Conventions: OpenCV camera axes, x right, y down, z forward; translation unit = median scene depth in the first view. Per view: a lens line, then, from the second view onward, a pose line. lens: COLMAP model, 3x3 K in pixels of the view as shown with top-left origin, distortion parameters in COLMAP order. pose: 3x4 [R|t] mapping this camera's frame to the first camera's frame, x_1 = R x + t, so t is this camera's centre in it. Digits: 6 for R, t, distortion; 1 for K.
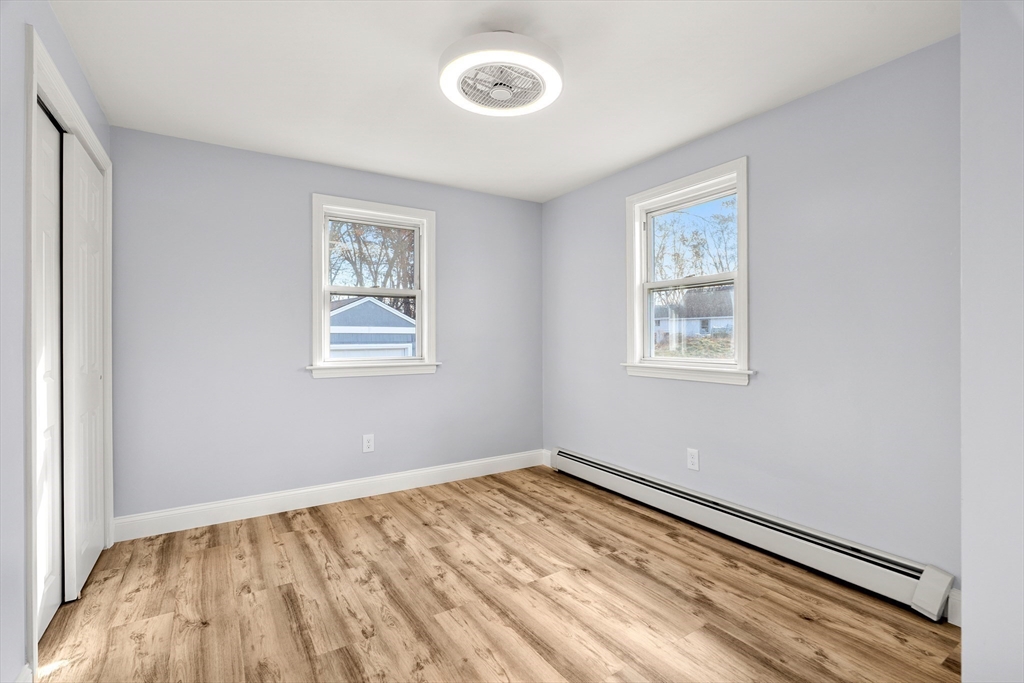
lens RADIAL K [[467.9, 0, 510.9], [0, 467.9, 341.6], [0, 0, 1]] dist [-0.009918, 0.003561]
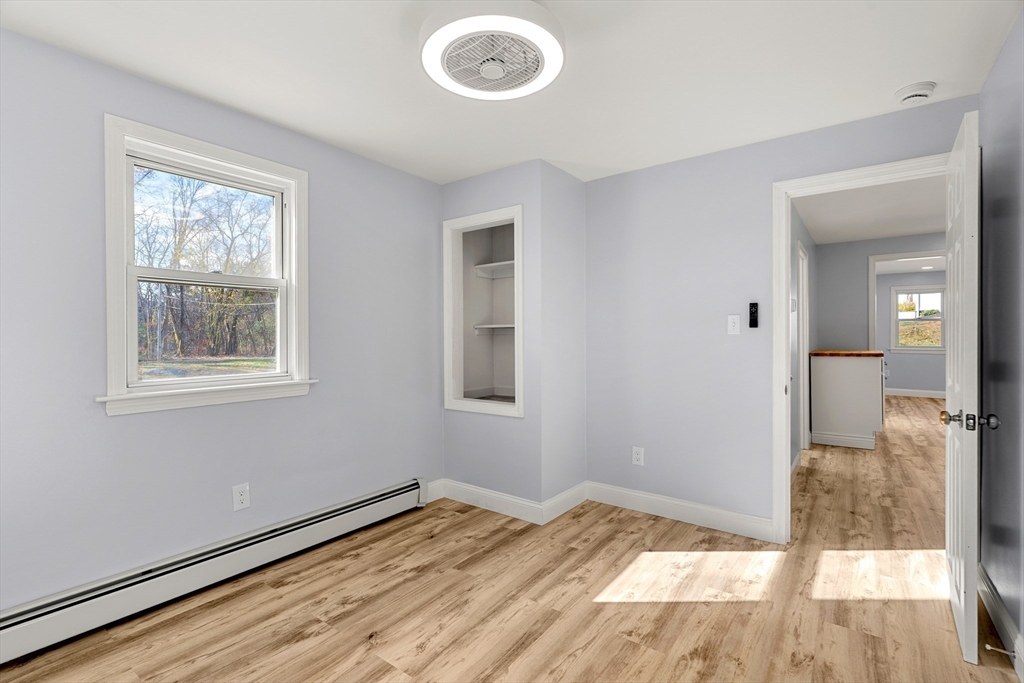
lens RADIAL K [[467.9, 0, 517.6], [0, 467.9, 337.6], [0, 0, 1]] dist [-0.009918, 0.003561]
pose [[-0.365302, -0.000696, 0.930889, -0.756386], [0.011103, 0.999925, 0.005105, -0.039131], [-0.930823, 0.012200, -0.365267, 1.145203]]
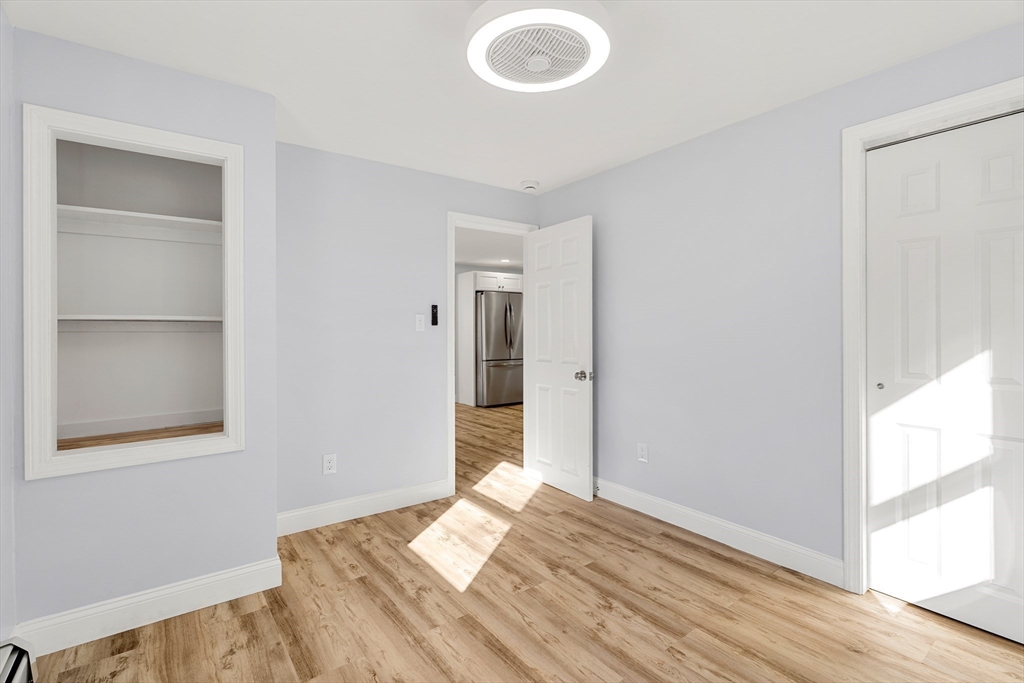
lens RADIAL K [[467.9, 0, 512.0], [0, 467.9, 332.9], [0, 0, 1]] dist [-0.009918, 0.003561]
pose [[-0.997426, 0.010562, -0.070922, 0.079984], [0.009665, 0.999869, 0.012980, -0.045456], [0.071050, 0.012261, -0.997397, 1.656194]]
